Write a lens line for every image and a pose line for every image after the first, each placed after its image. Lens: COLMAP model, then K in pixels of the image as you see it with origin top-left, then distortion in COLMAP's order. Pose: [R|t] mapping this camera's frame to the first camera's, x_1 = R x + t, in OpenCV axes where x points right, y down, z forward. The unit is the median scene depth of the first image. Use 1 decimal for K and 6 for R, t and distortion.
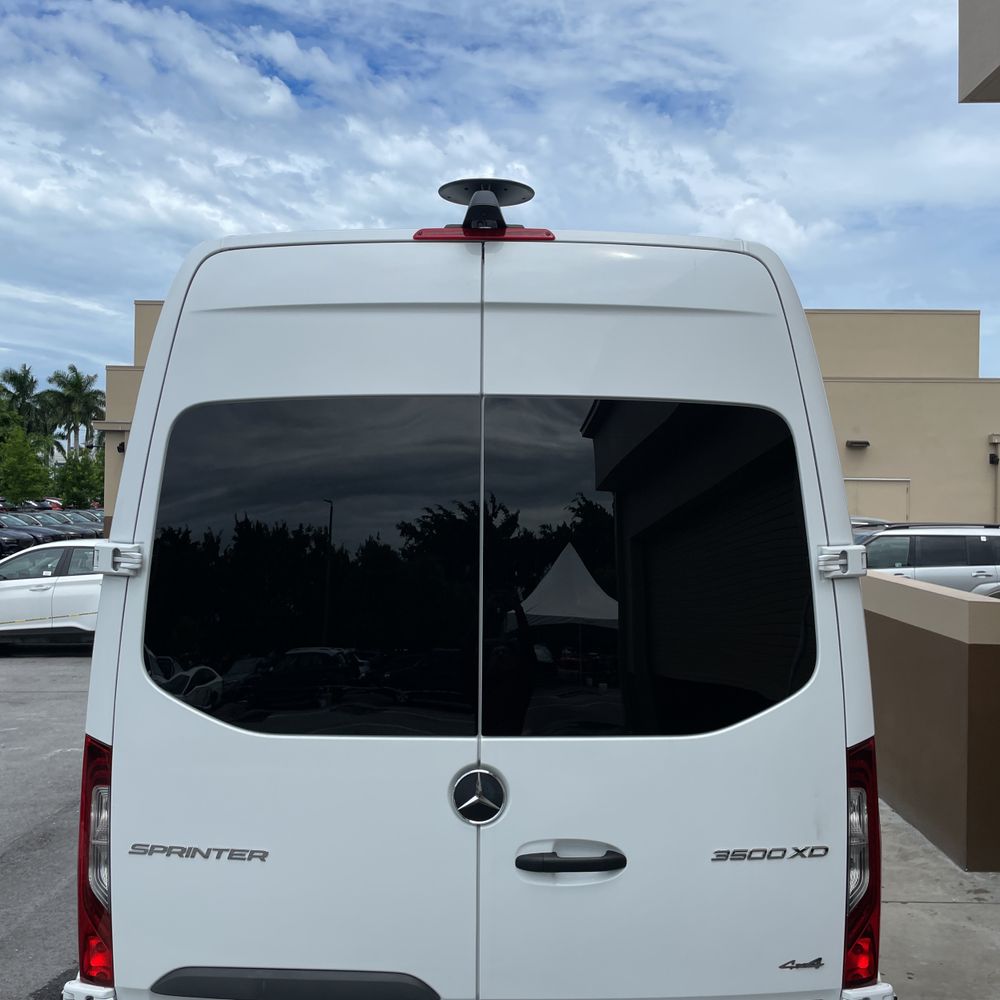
lens RADIAL K [[983.9, 0, 503.3], [0, 983.9, 478.6], [0, 0, 1]] dist [0.103368, -0.140171]
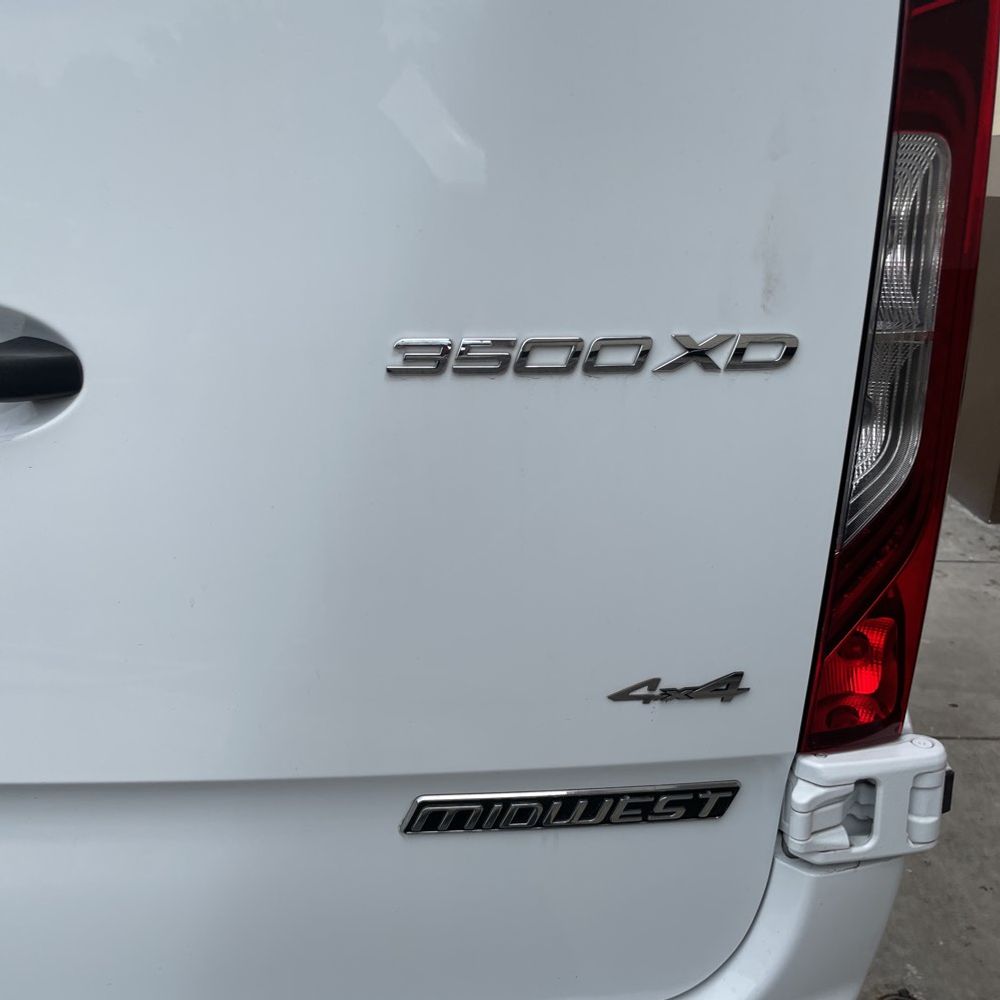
lens RADIAL K [[983.9, 0, 503.3], [0, 983.9, 478.6], [0, 0, 1]] dist [0.103368, -0.140171]
pose [[0.999969, 0.007372, 0.002673, 0.237093], [-0.007835, 0.952734, 0.303705, 0.318487], [-0.000308, -0.303717, 0.952762, 0.707574]]
